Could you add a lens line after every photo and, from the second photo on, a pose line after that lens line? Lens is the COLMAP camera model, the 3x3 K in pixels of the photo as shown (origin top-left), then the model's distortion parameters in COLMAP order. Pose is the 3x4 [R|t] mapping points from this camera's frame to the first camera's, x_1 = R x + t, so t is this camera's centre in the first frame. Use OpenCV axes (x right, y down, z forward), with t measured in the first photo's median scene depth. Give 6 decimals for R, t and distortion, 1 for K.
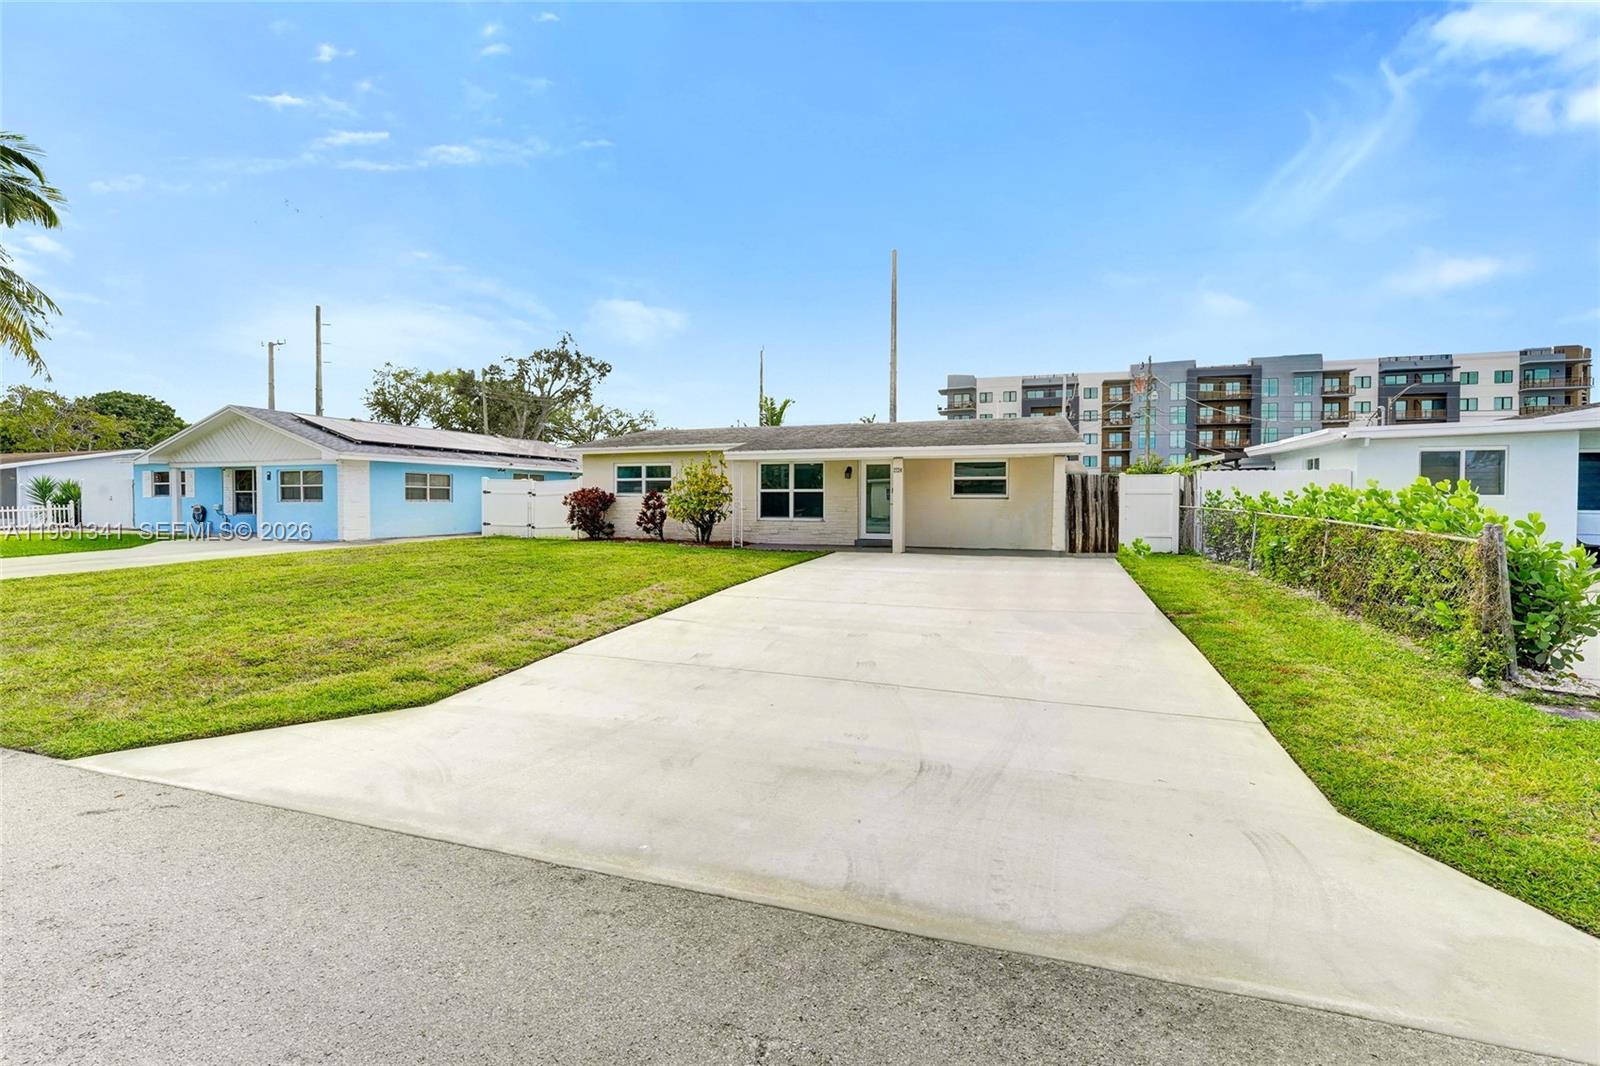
lens RADIAL K [[690.6, 0, 792.7], [0, 690.6, 531.0], [0, 0, 1]] dist [-0.000950, 0.000011]
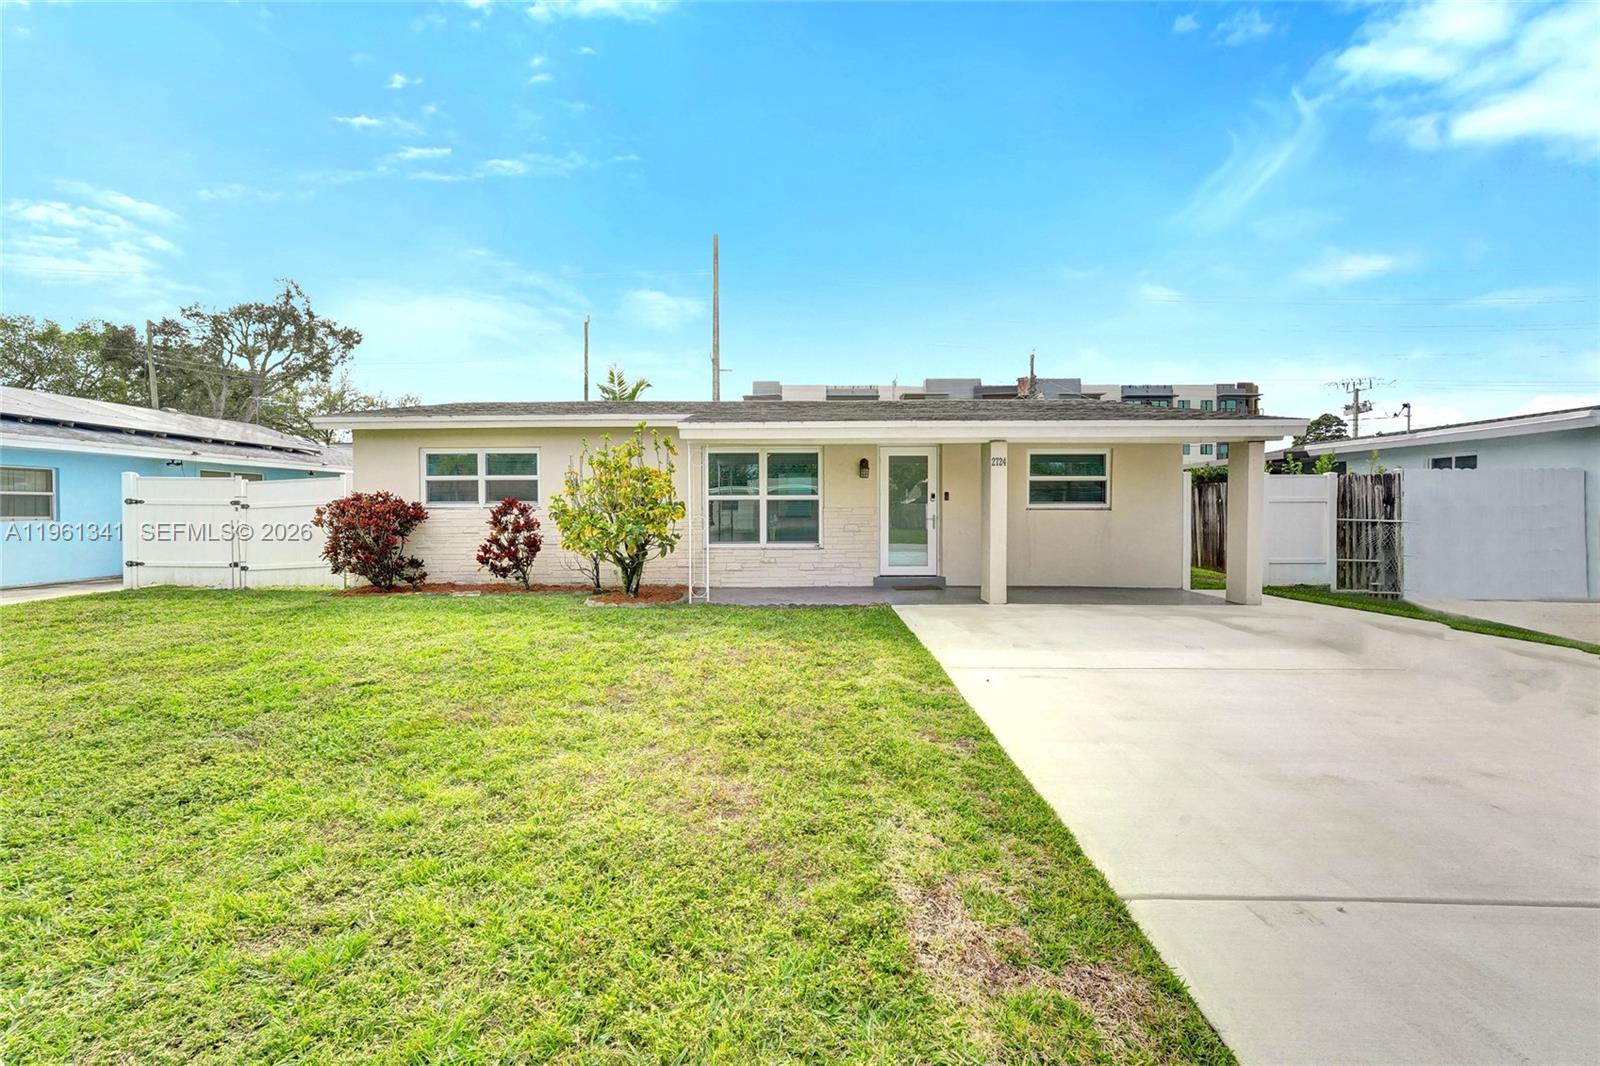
lens RADIAL K [[690.6, 0, 792.7], [0, 690.6, 531.0], [0, 0, 1]] dist [-0.000950, 0.000011]
pose [[0.949657, -0.014845, 0.312939, -0.126732], [0.019725, 0.999728, -0.012434, -0.016720], [-0.312669, 0.017981, 0.949692, 0.328378]]
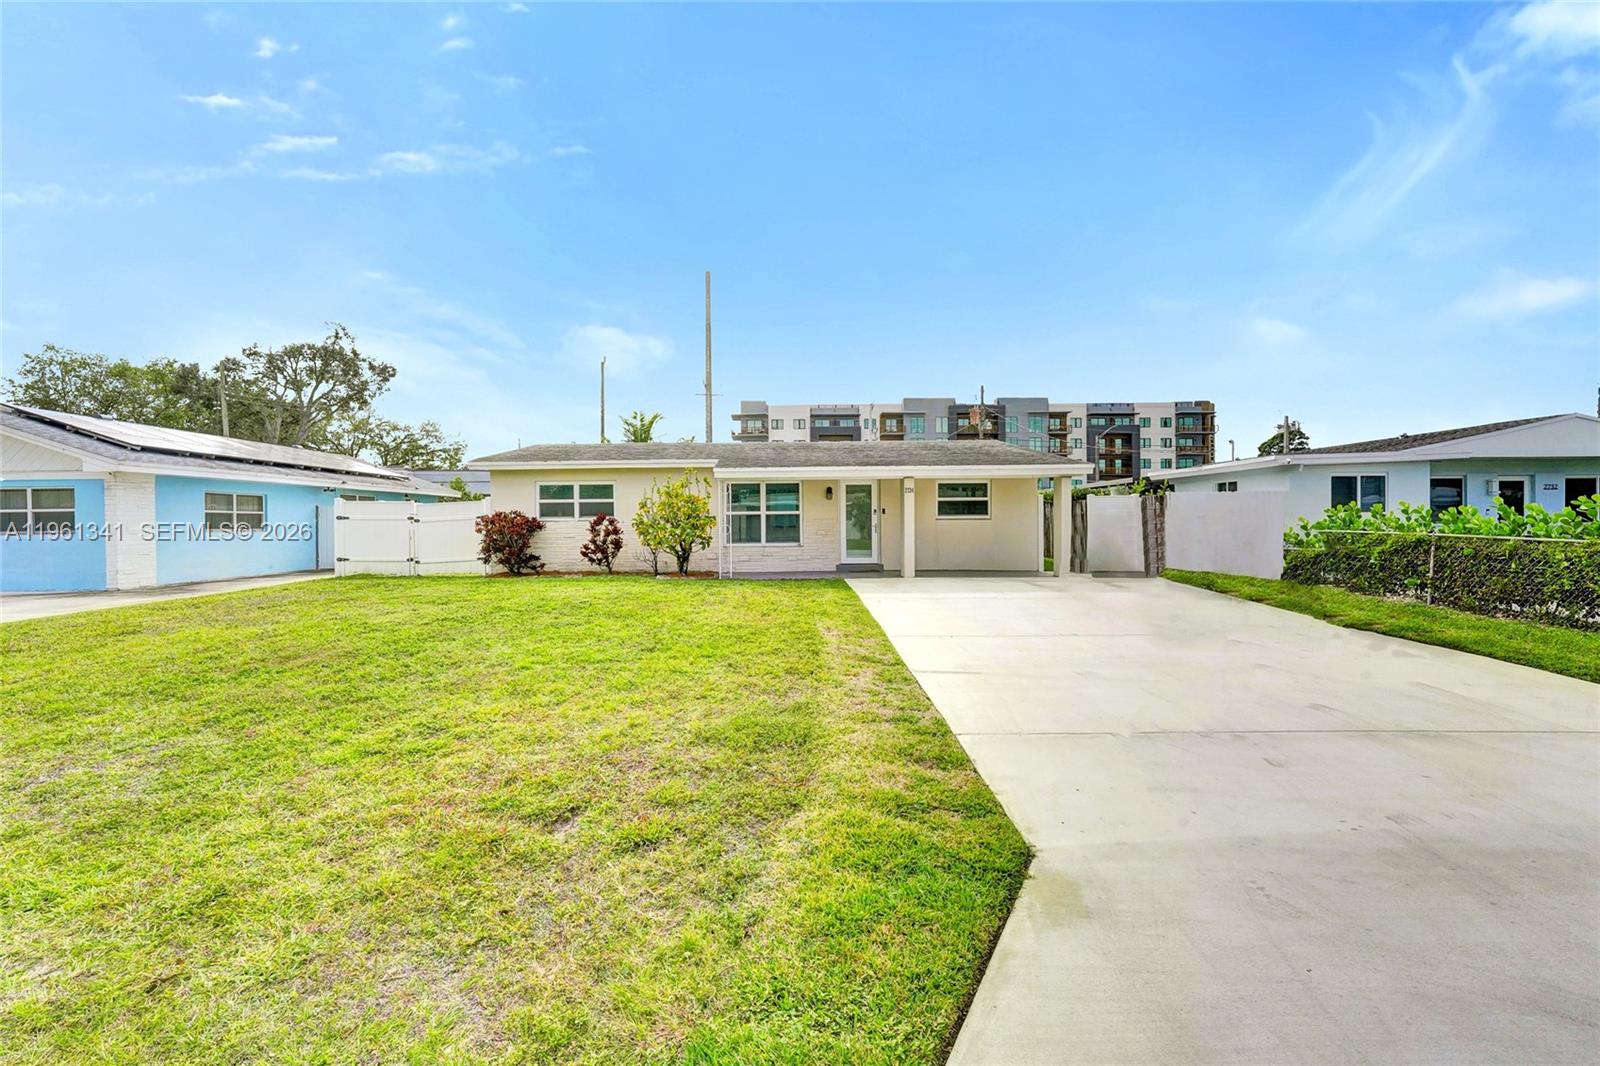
lens RADIAL K [[690.6, 0, 792.7], [0, 690.6, 531.0], [0, 0, 1]] dist [-0.000950, 0.000011]
pose [[0.942891, -0.014950, 0.332766, -0.205724], [0.026547, 0.999187, -0.030331, -0.004860], [-0.332042, 0.037433, 0.942522, 0.103924]]
